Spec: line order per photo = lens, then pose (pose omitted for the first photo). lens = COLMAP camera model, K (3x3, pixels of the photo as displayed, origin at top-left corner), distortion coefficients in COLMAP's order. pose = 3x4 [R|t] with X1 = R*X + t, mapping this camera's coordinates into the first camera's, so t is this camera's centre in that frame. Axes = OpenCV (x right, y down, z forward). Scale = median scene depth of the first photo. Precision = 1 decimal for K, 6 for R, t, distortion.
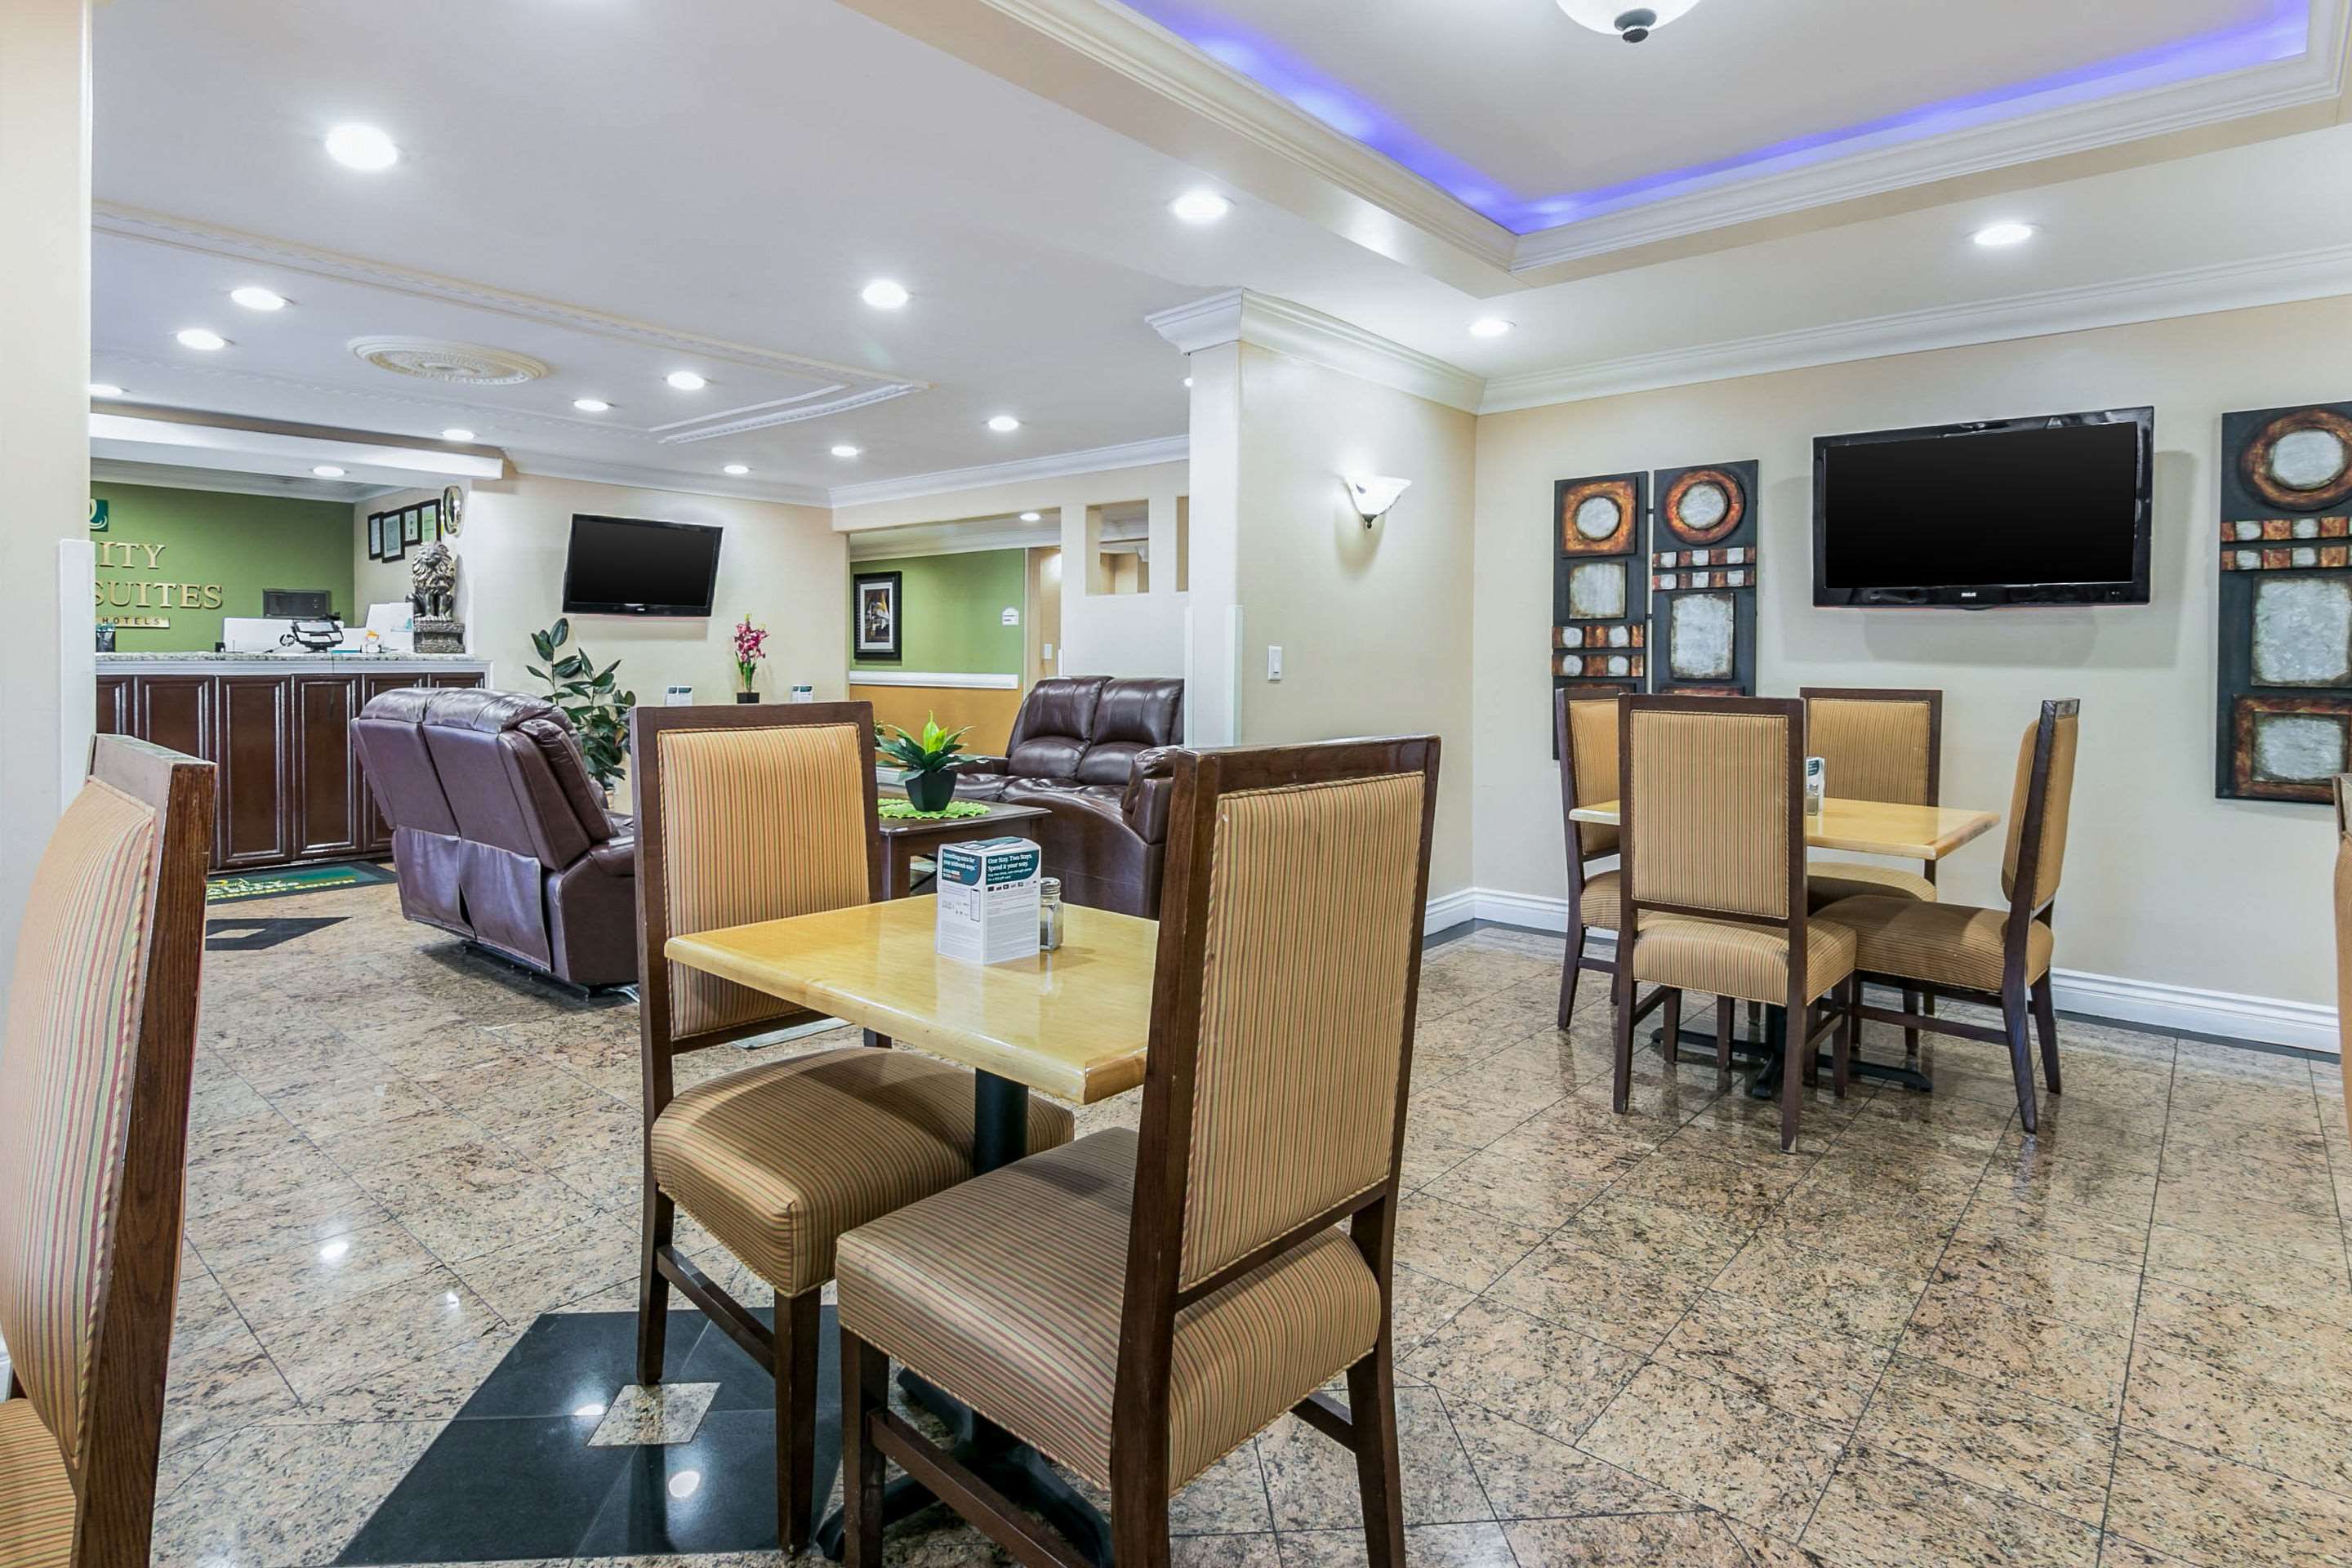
lens RADIAL K [[1206.2, 0, 1138.6], [0, 1206.2, 676.9], [0, 0, 1]] dist [-0.005148, -0.000025]
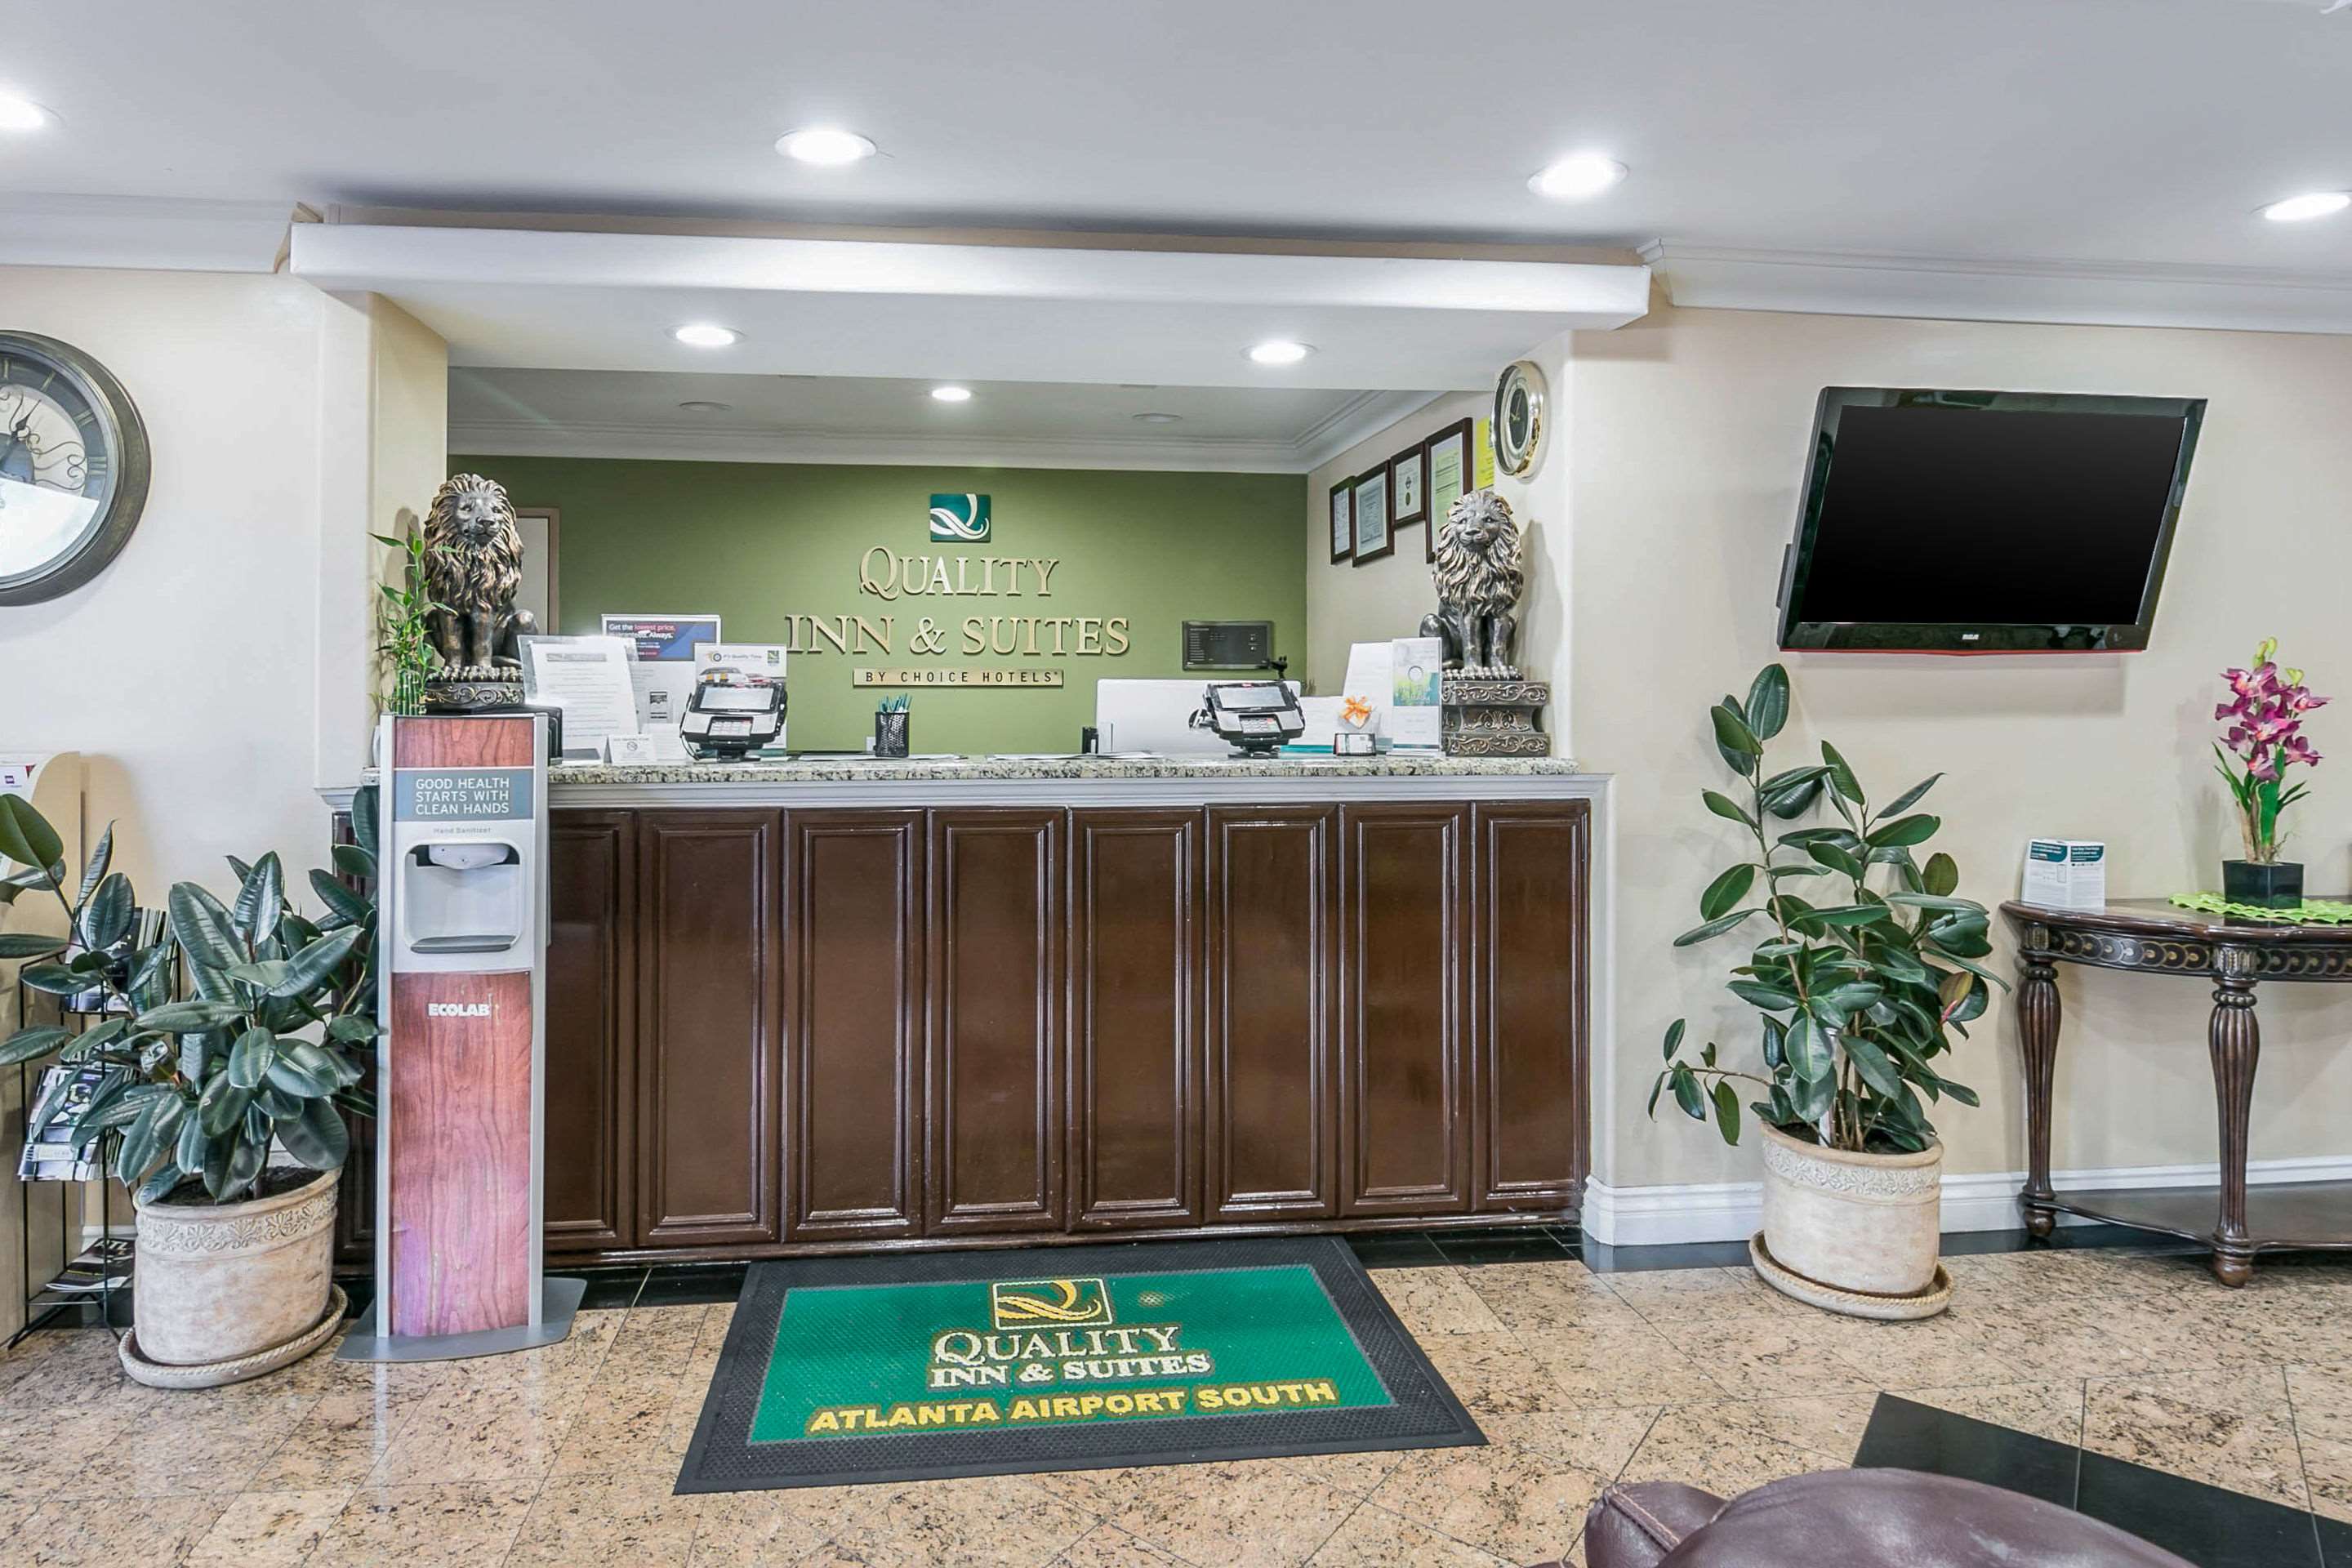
lens RADIAL K [[1206.2, 0, 1113.8], [0, 1206.2, 677.9], [0, 0, 1]] dist [-0.005148, -0.000025]
pose [[0.753542, -0.006259, -0.657370, -0.385262], [-0.007306, 0.999813, -0.017895, -0.036298], [0.657359, 0.018287, 0.753356, 0.566324]]
